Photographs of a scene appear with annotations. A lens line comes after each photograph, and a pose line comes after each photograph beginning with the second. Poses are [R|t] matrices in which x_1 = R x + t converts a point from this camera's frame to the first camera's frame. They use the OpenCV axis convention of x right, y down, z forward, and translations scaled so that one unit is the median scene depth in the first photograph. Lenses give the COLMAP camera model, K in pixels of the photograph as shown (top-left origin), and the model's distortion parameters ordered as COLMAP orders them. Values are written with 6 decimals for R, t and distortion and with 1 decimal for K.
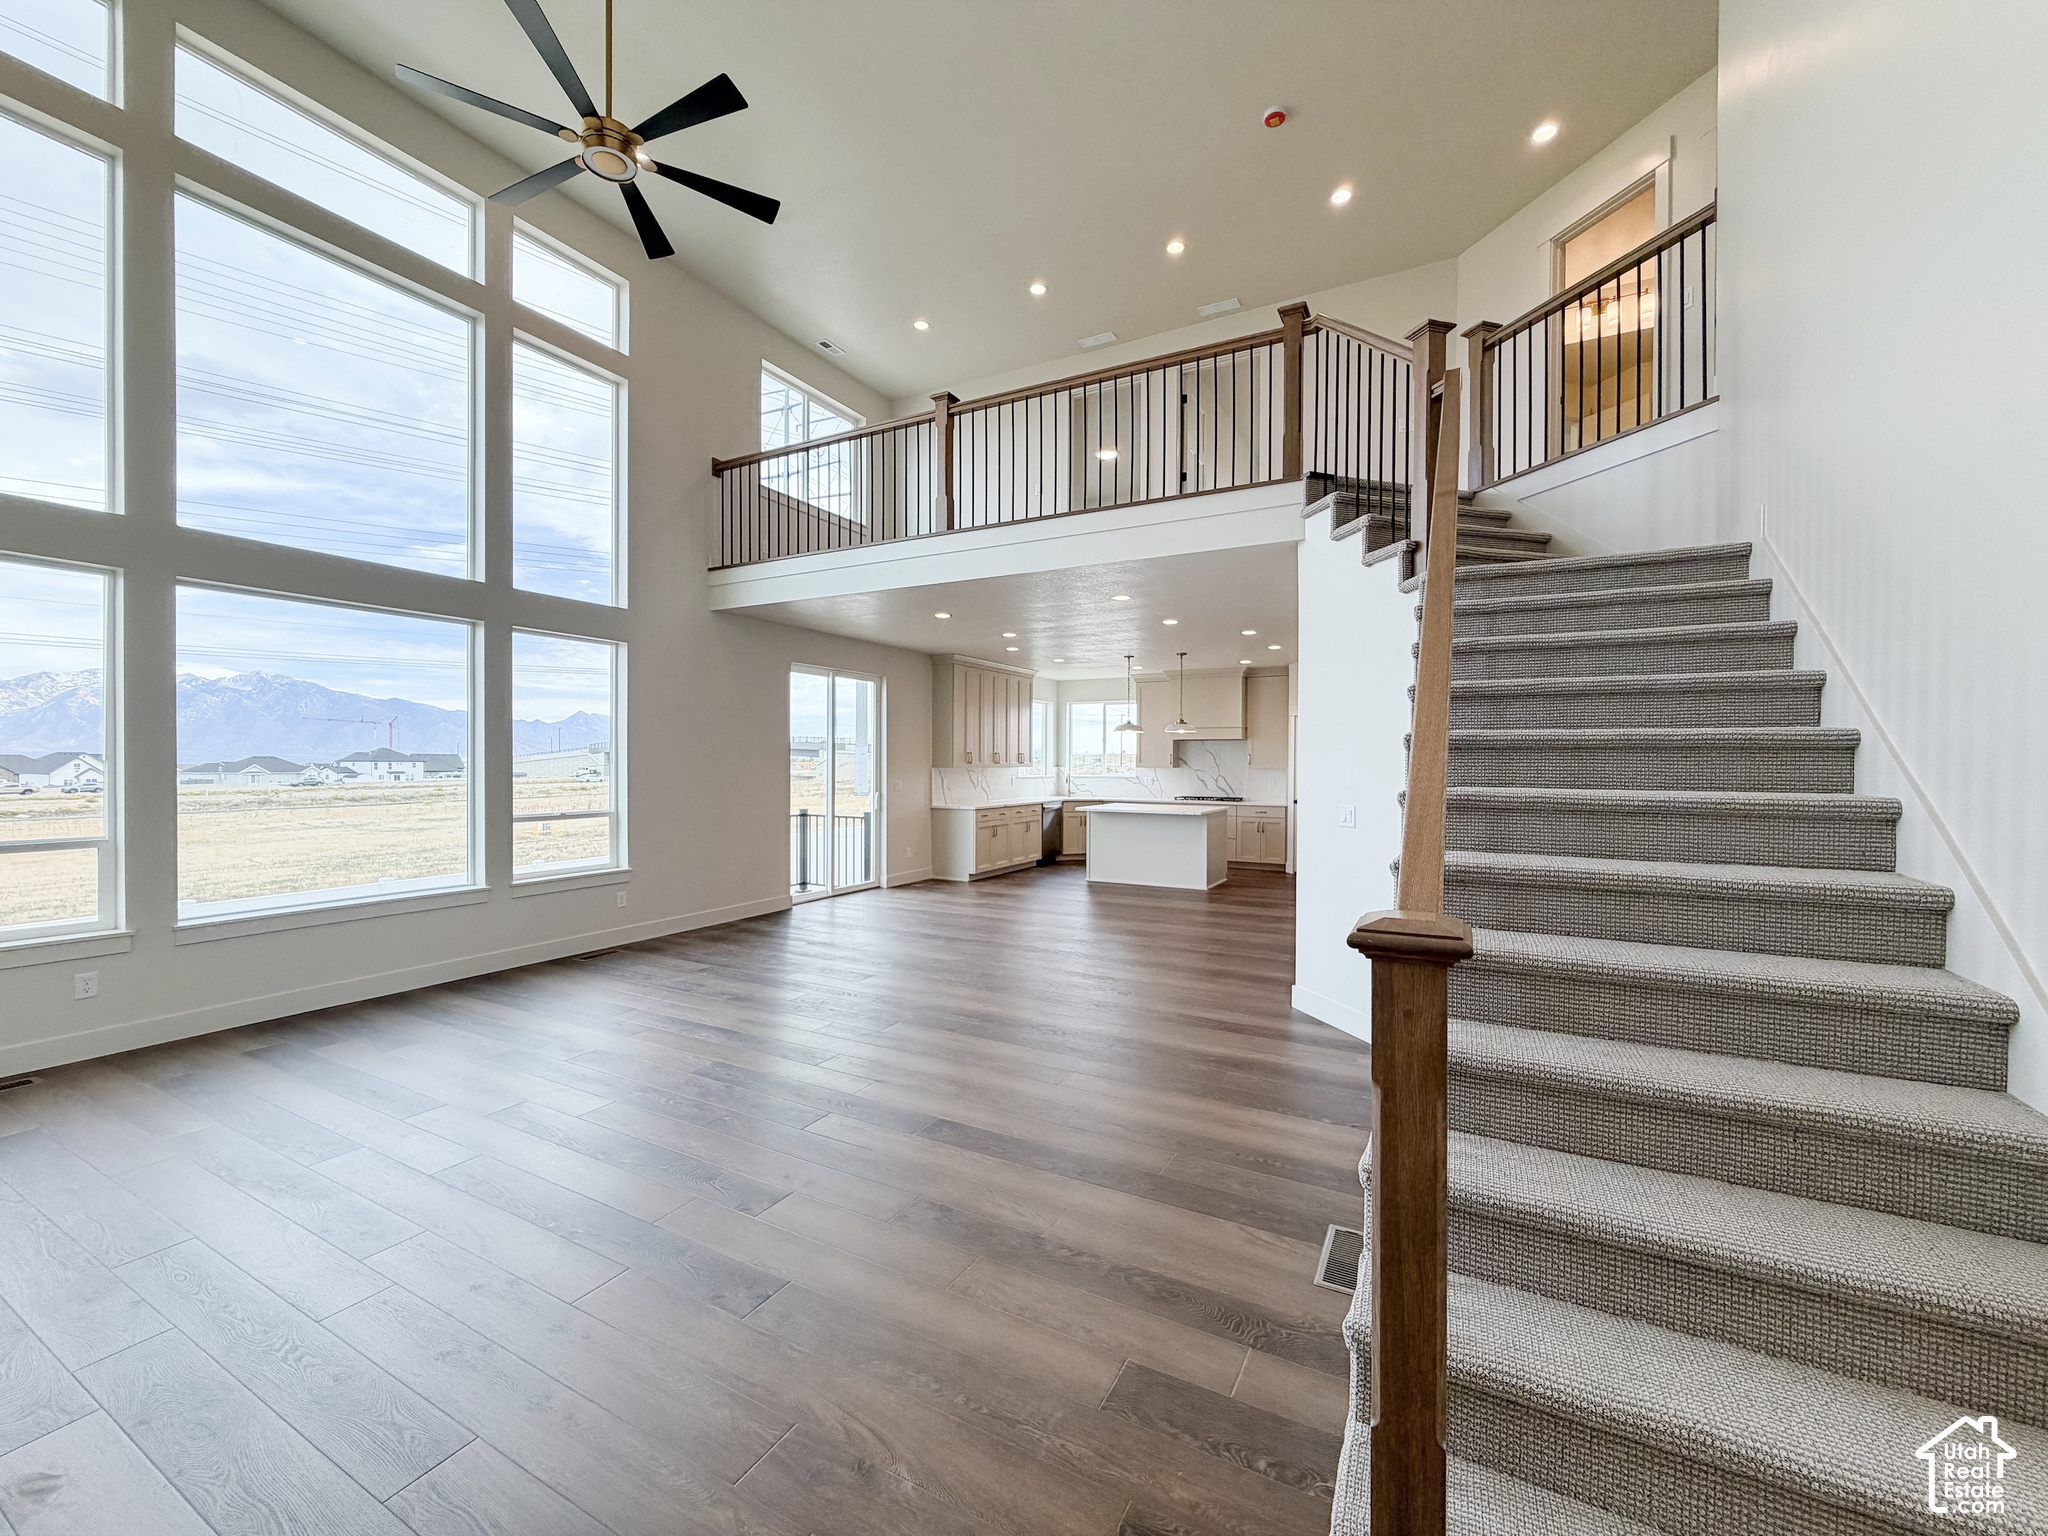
lens RADIAL K [[816.1, 0, 1020.4], [0, 816.1, 766.2], [0, 0, 1]] dist [0.000495, -0.000004]
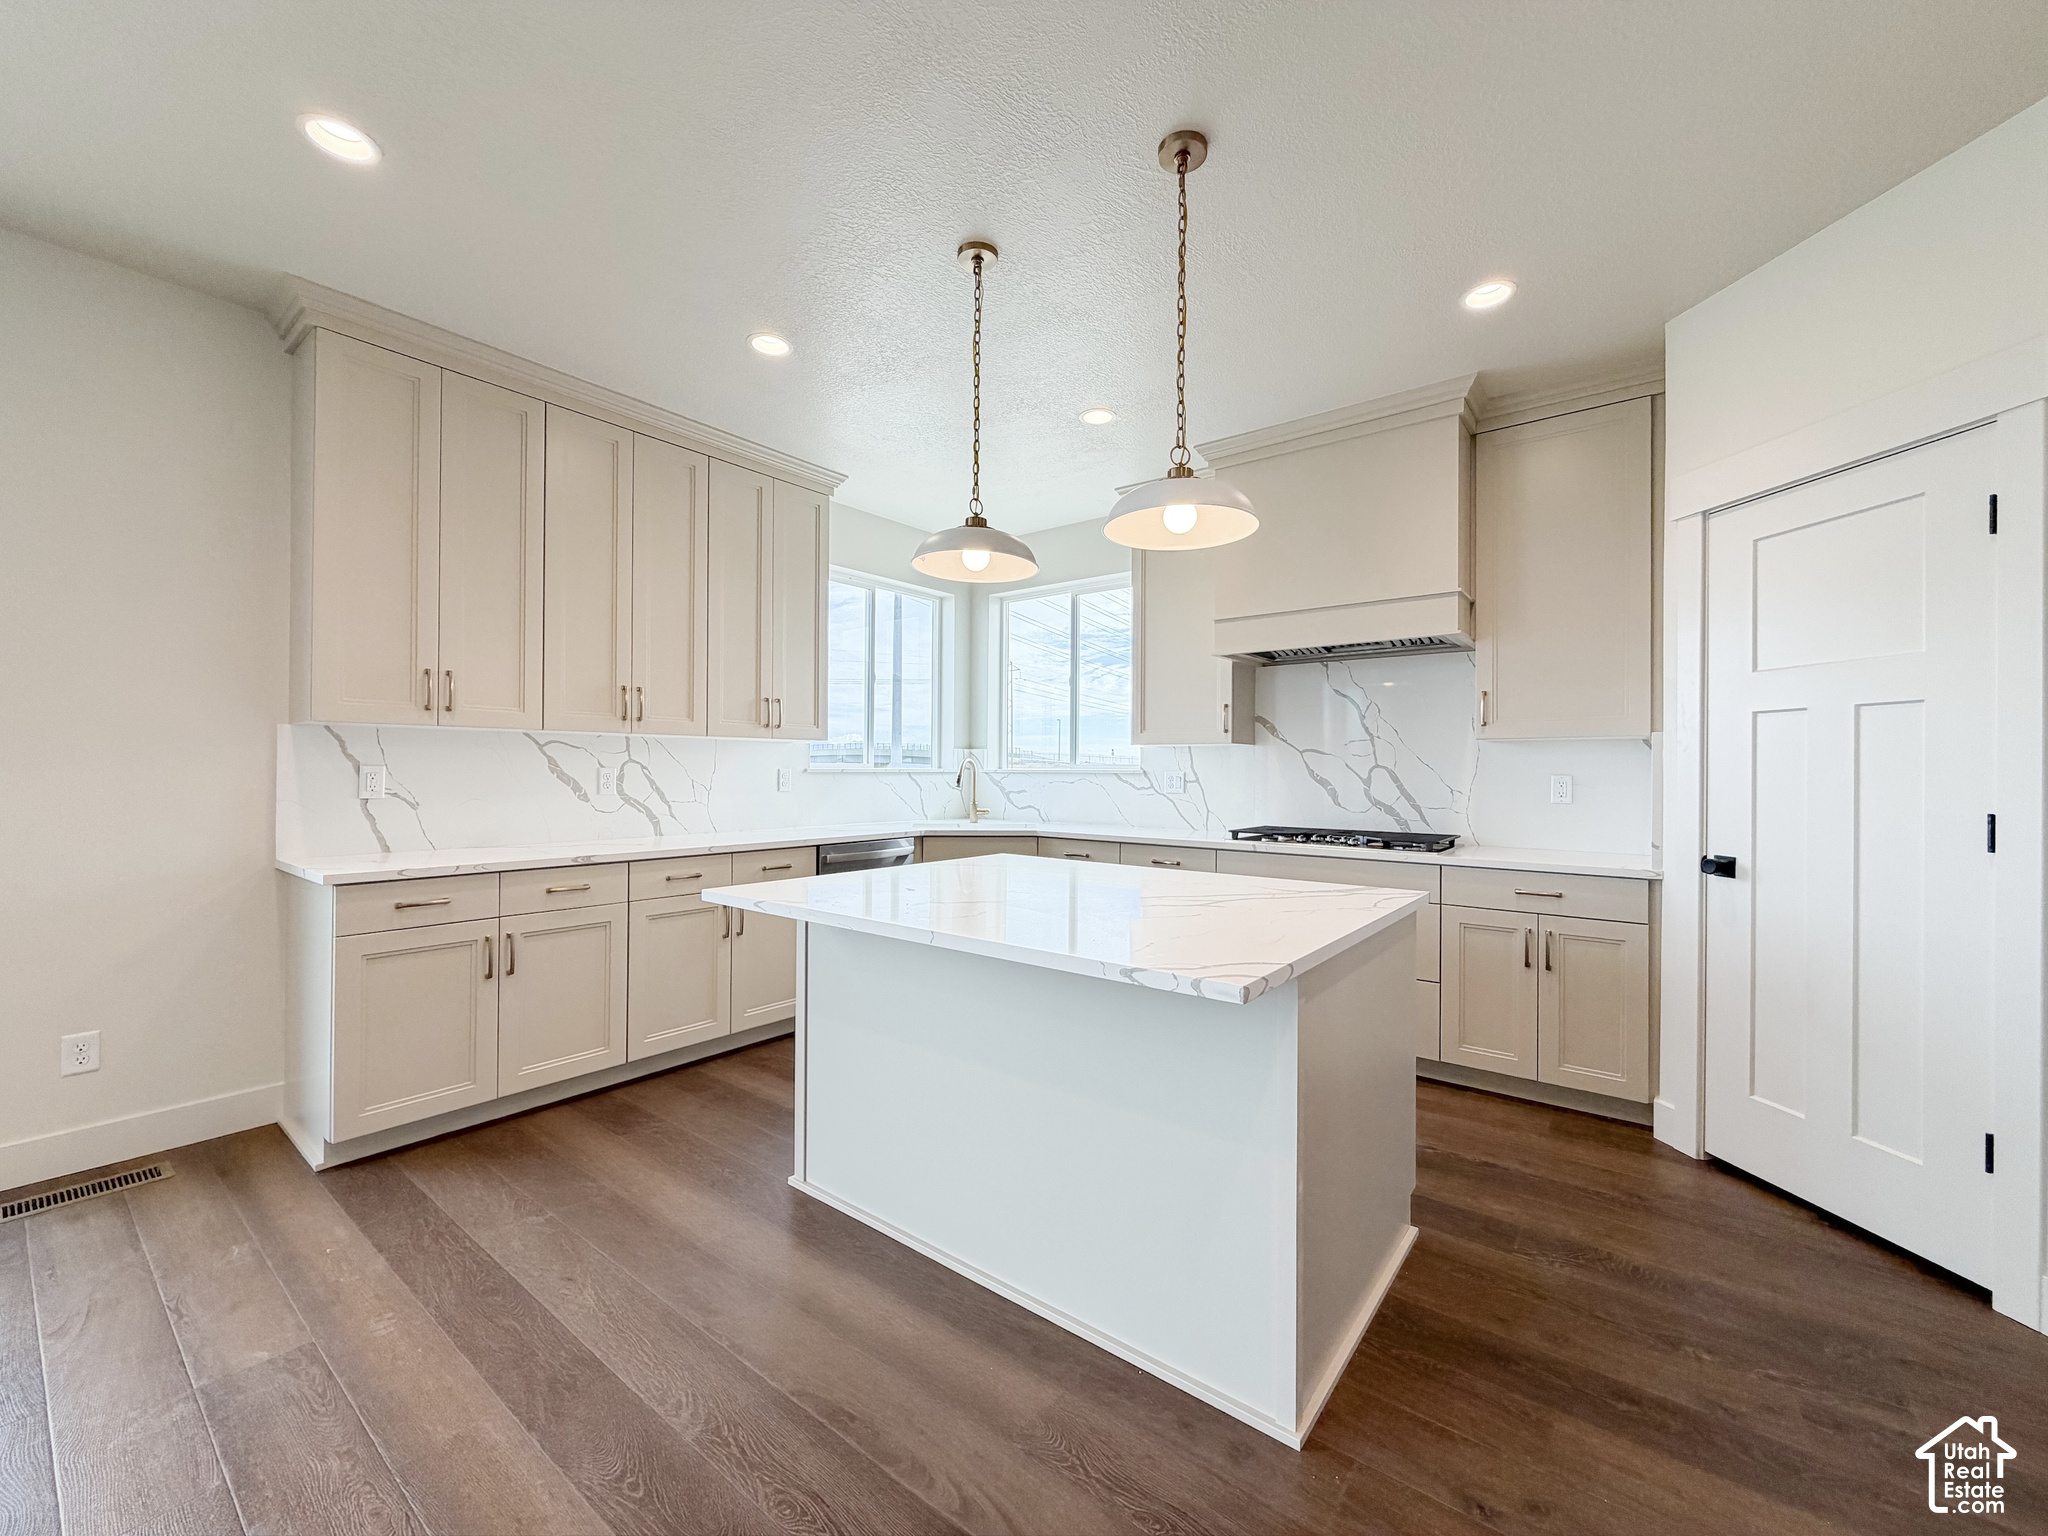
lens RADIAL K [[816.1, 0, 1020.4], [0, 816.1, 766.2], [0, 0, 1]] dist [0.000495, -0.000004]
pose [[0.985533, 0.001879, -0.169472, 0.188077], [-0.004008, 0.999917, -0.012216, 0.019297], [0.169435, 0.012719, 0.985459, 0.774559]]
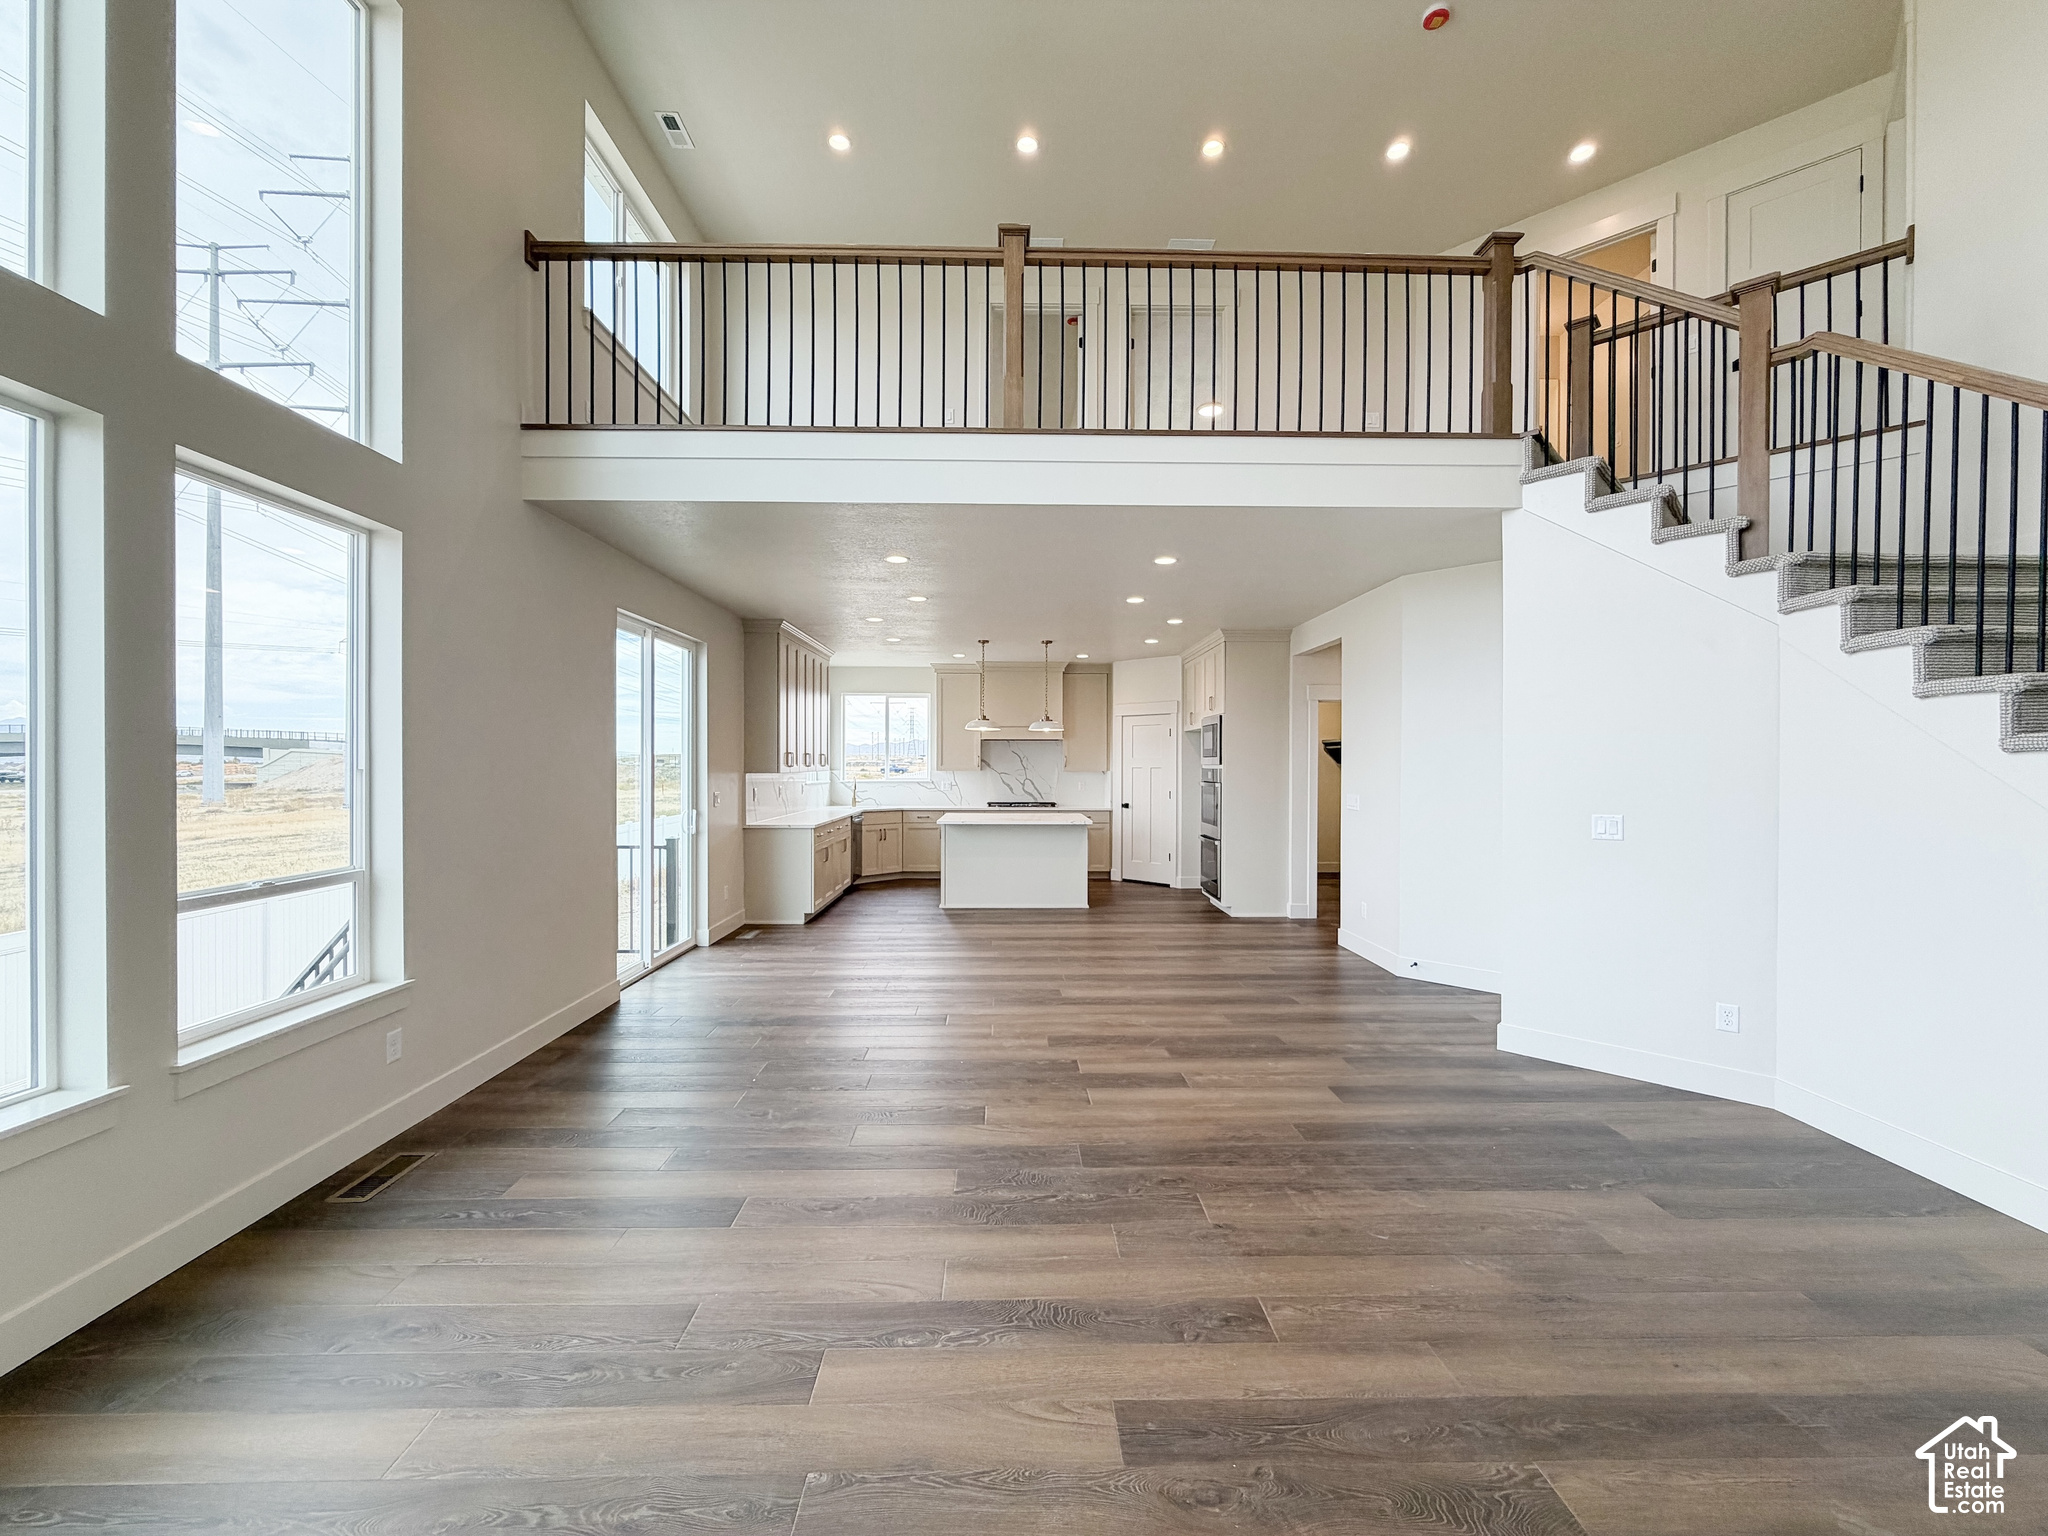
lens RADIAL K [[816.1, 0, 1020.4], [0, 816.1, 766.2], [0, 0, 1]] dist [0.000495, -0.000004]
pose [[0.870189, -0.003344, 0.492707, -0.255955], [0.004207, 0.999991, -0.000643, -0.002670], [-0.492700, 0.002632, 0.870195, 0.241212]]
